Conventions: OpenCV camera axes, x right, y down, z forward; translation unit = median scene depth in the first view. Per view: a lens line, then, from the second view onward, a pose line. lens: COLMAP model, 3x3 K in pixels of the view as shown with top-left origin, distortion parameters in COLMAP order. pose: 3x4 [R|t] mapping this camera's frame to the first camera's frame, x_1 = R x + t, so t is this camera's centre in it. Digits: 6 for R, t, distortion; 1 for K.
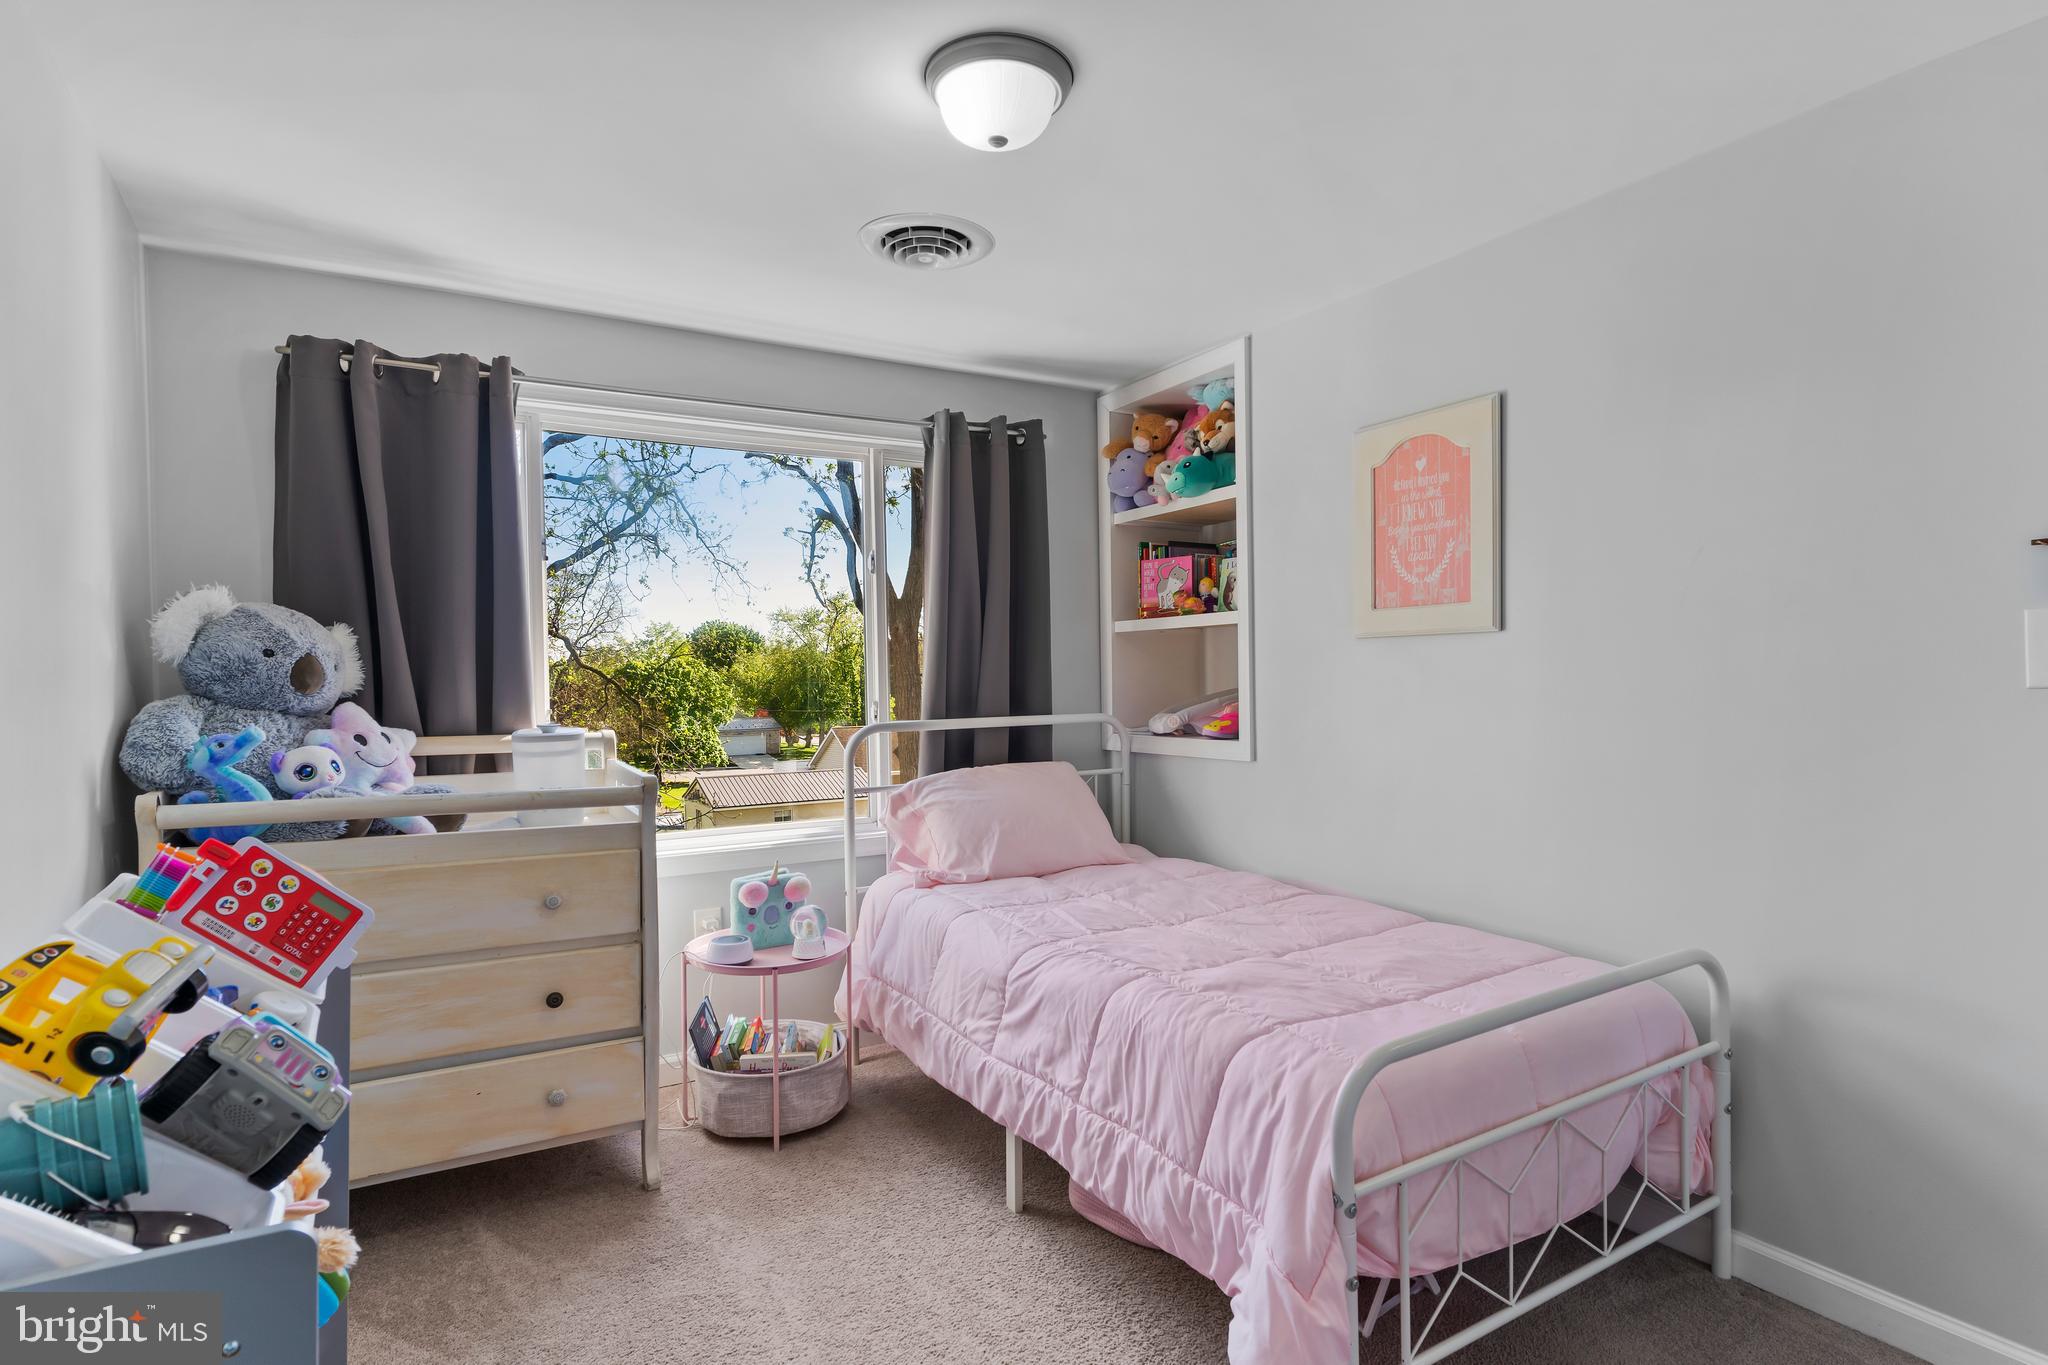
lens RADIAL K [[1050.9, 0, 1019.4], [0, 1050.9, 680.4], [0, 0, 1]] dist [-0.003788, 0.001097]
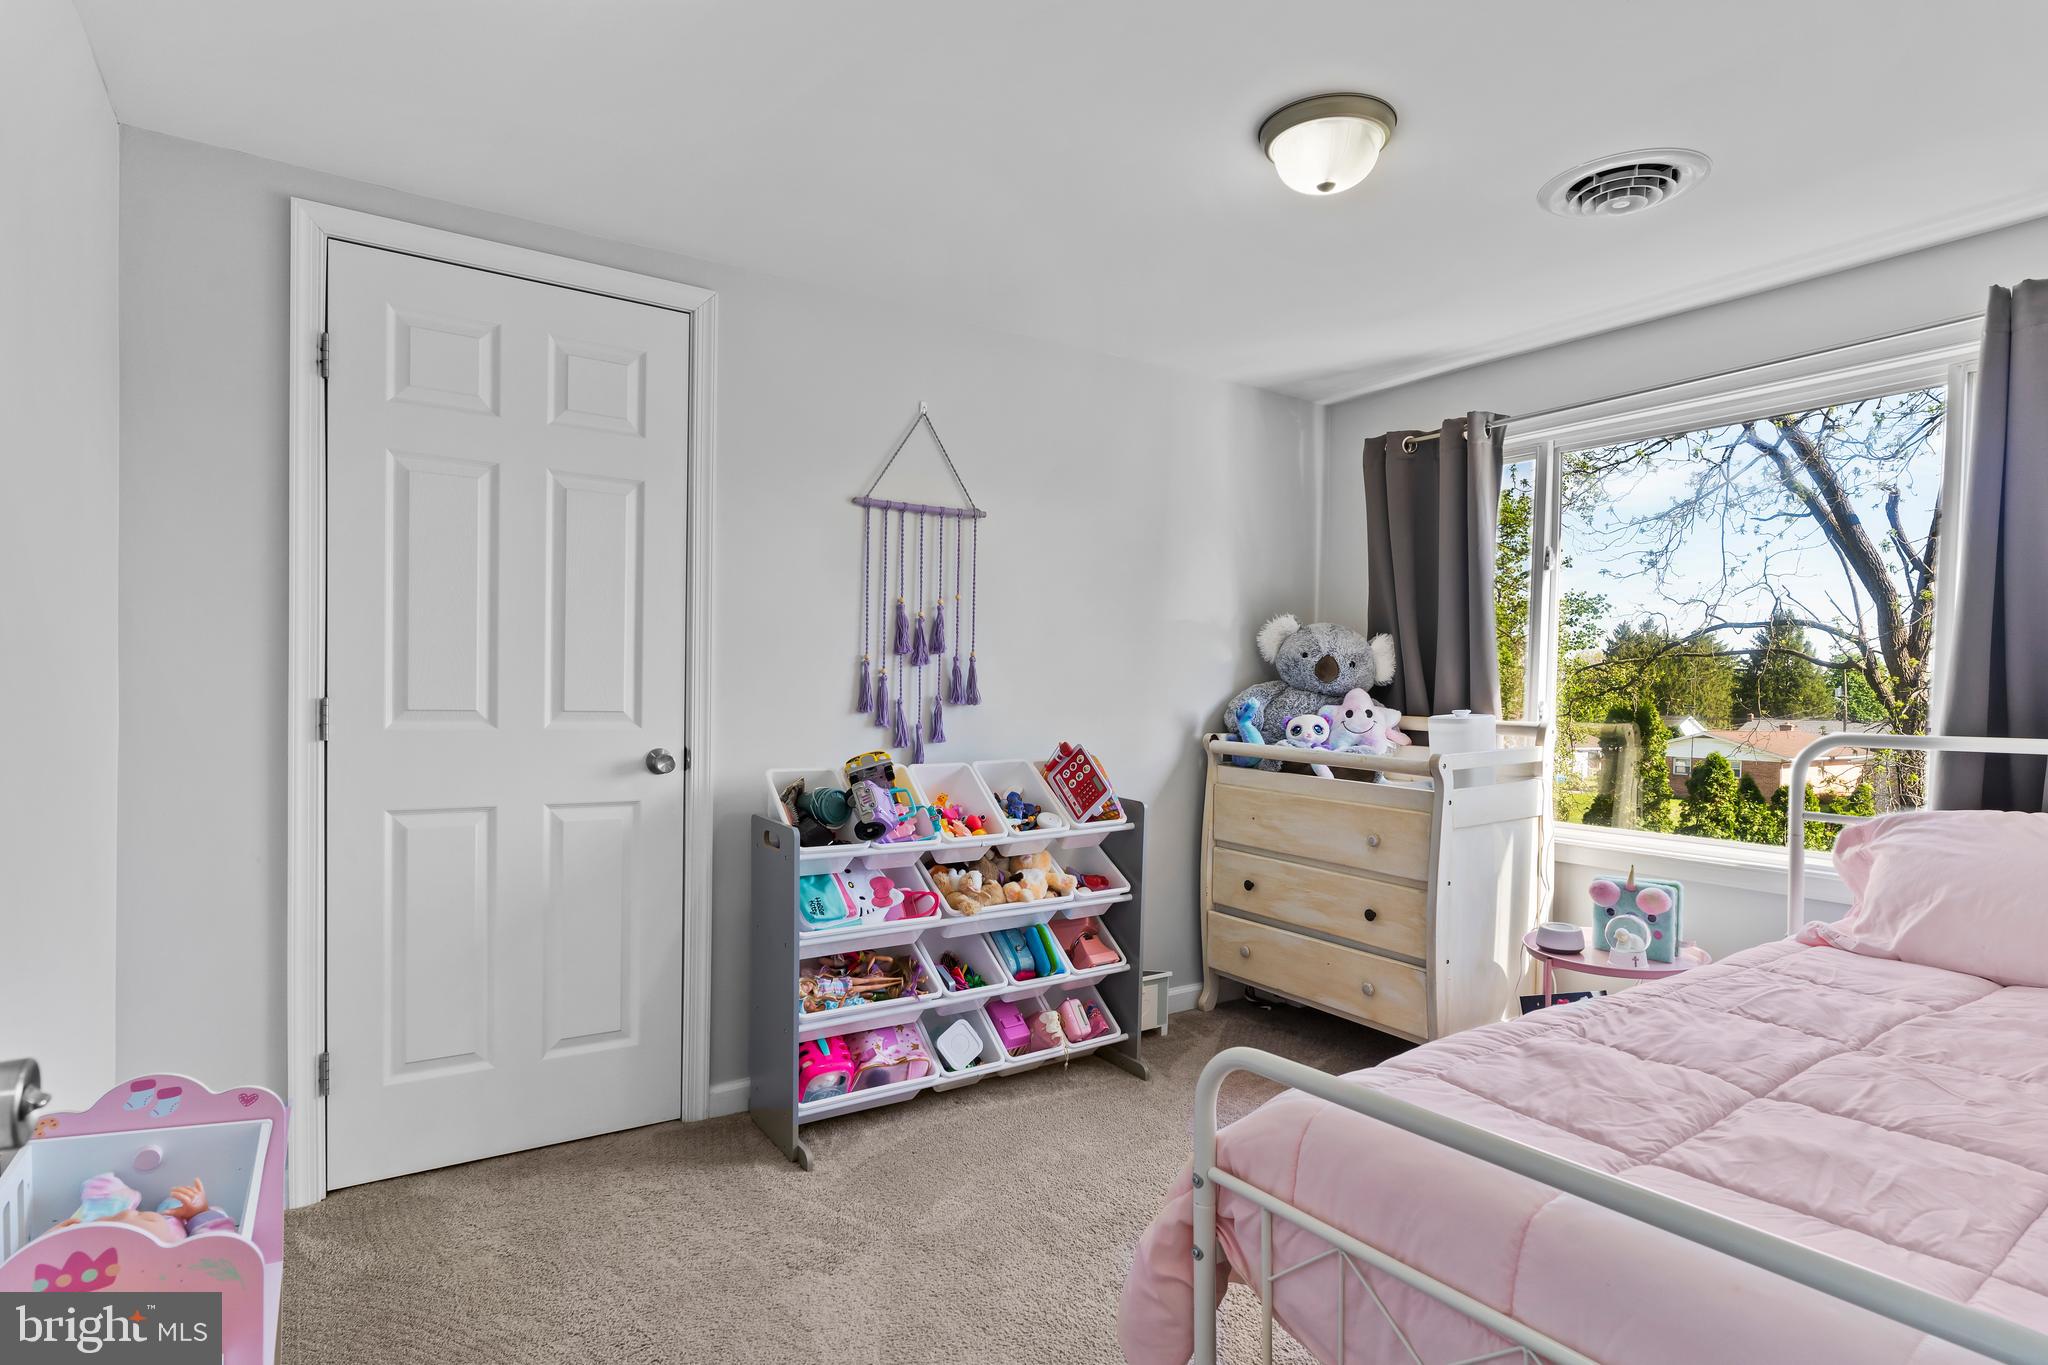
lens RADIAL K [[1043.7, 0, 1021.5], [0, 1043.7, 683.6], [0, 0, 1]] dist [-0.005236, 0.000826]
pose [[0.063932, 0.012696, -0.997873, 0.828131], [-0.015236, 0.999815, 0.011744, 0.005004], [0.997838, 0.014452, 0.064114, 0.472964]]
